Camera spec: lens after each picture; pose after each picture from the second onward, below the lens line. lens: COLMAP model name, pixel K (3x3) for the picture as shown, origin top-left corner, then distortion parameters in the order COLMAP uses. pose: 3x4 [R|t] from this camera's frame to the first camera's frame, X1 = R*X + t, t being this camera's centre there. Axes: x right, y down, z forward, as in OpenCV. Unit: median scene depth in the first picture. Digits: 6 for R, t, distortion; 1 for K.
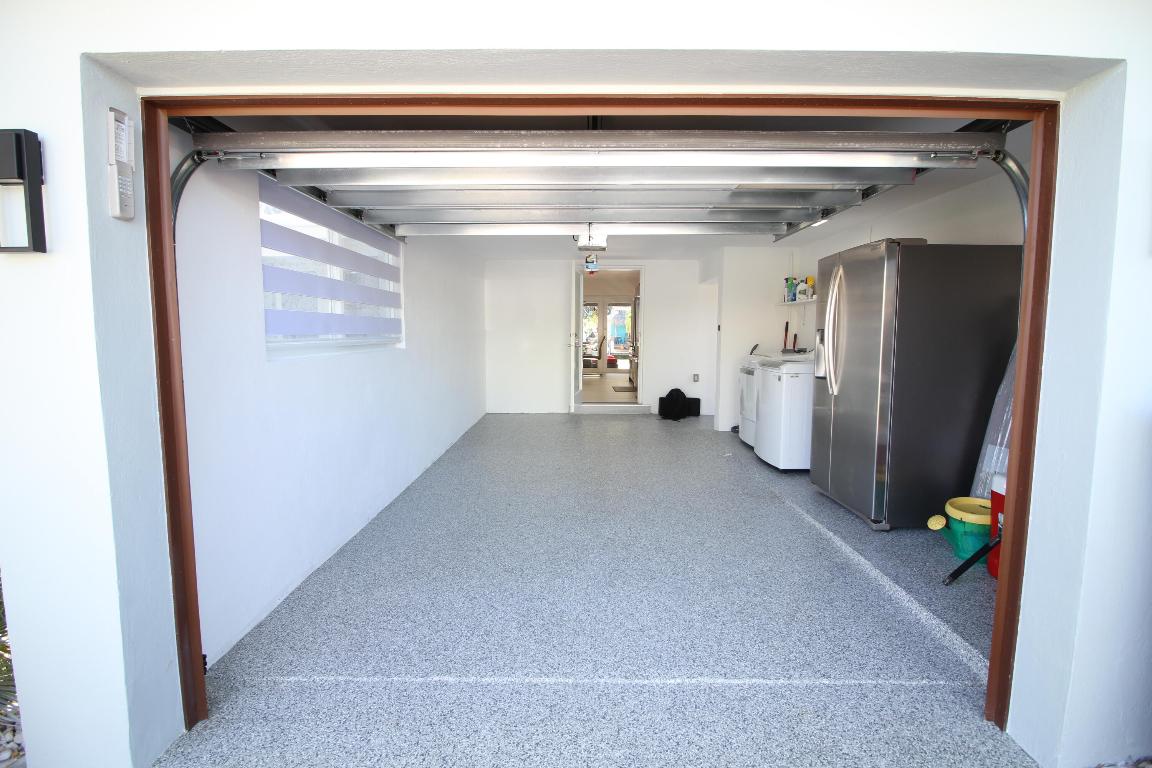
lens RADIAL K [[533.3, 0, 574.7], [0, 533.3, 382.7], [0, 0, 1]] dist [-0.006899, -0.008022]
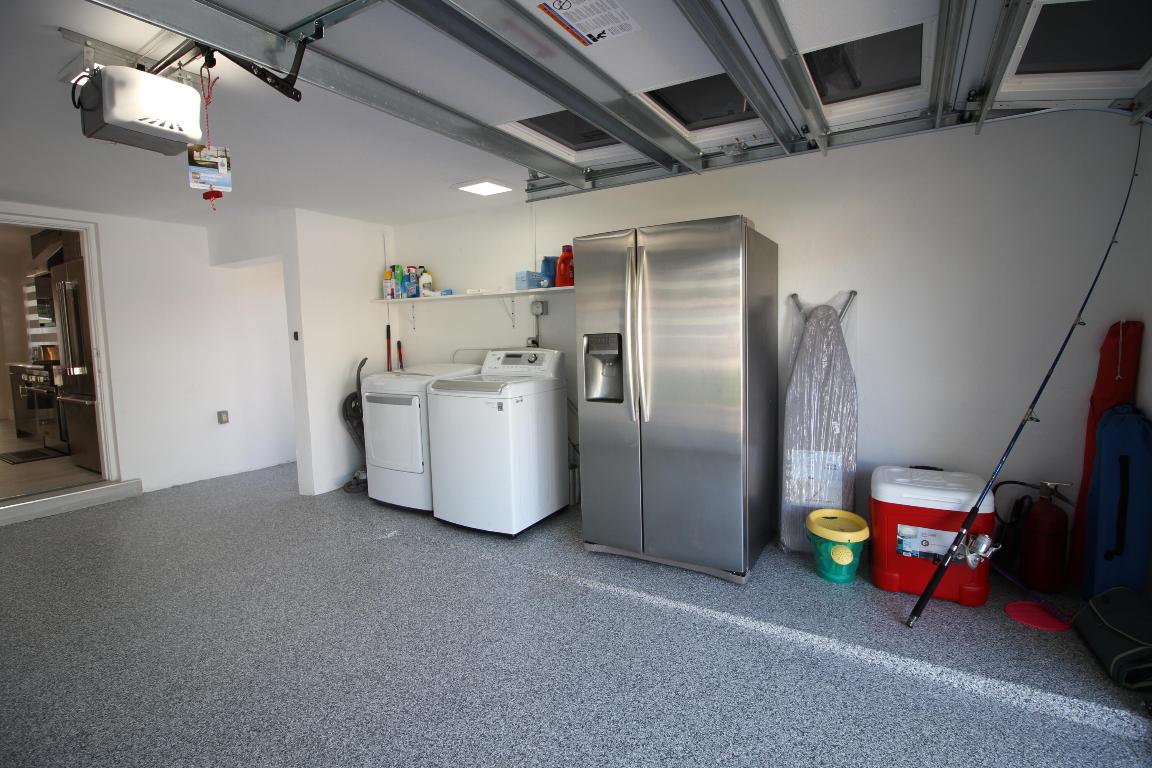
lens RADIAL K [[533.3, 0, 581.5], [0, 533.3, 376.5], [0, 0, 1]] dist [-0.006899, -0.008022]
pose [[0.506669, -0.088608, 0.857575, -0.329240], [0.105874, 0.993570, 0.040108, -0.138325], [-0.855615, 0.070474, 0.512793, 1.208661]]
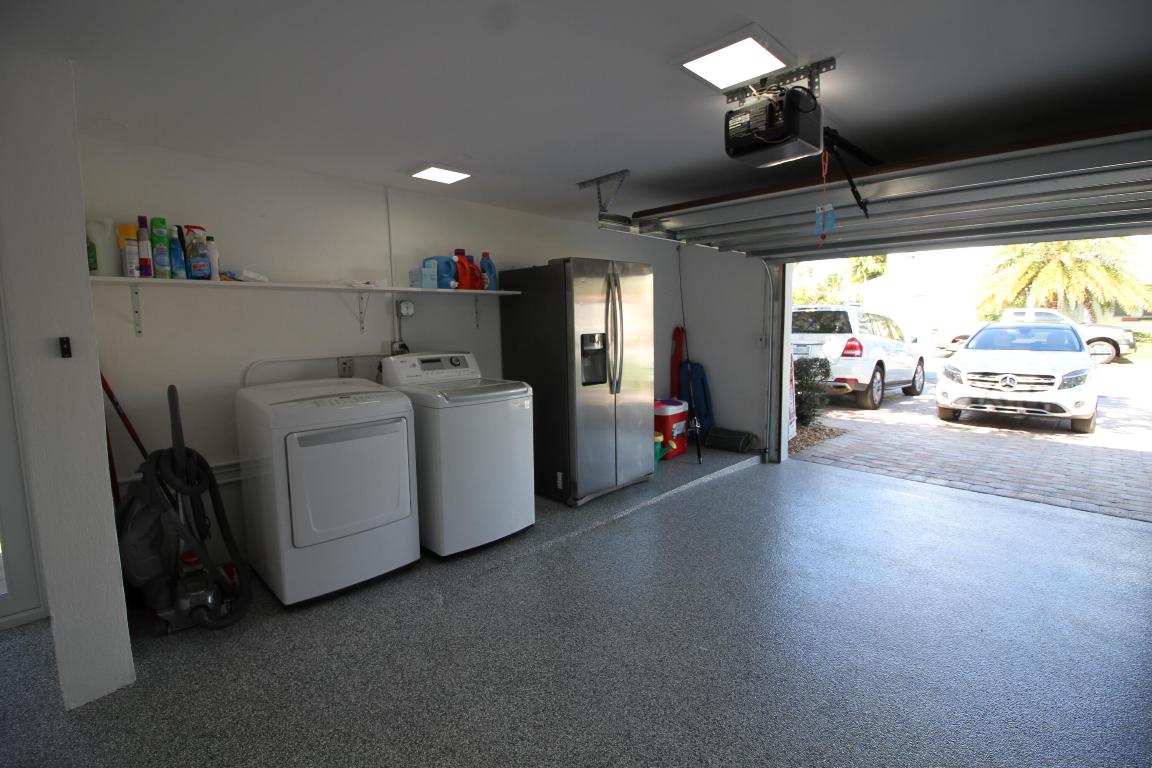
lens RADIAL K [[533.3, 0, 573.8], [0, 533.3, 381.9], [0, 0, 1]] dist [-0.006899, -0.008022]
pose [[-0.725840, -0.066583, 0.684633, -0.330680], [0.080425, 0.980263, 0.180600, -0.355686], [-0.683146, 0.186148, -0.706159, 3.182890]]
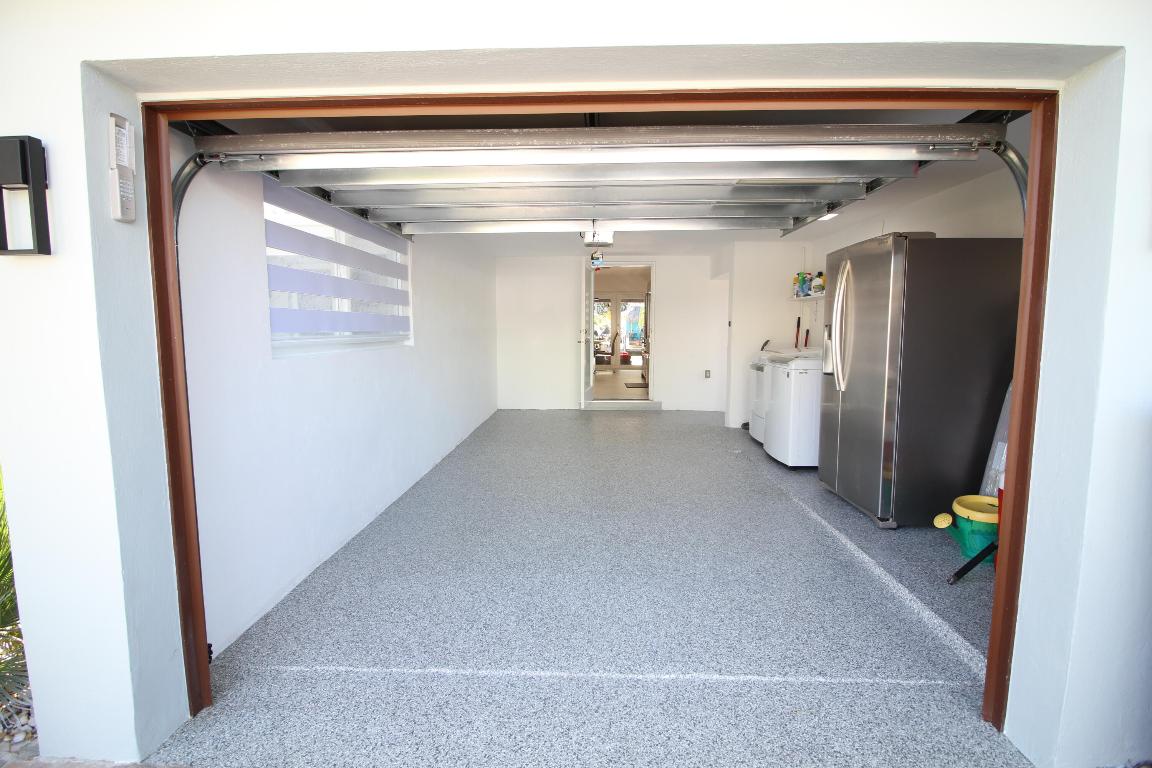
lens RADIAL K [[533.3, 0, 574.6], [0, 533.3, 382.9], [0, 0, 1]] dist [-0.006899, -0.008022]
pose [[0.999521, -0.001000, -0.030924, 0.039385], [0.001221, 0.999974, 0.007131, -0.000447], [0.030916, -0.007165, 0.999496, -0.004932]]
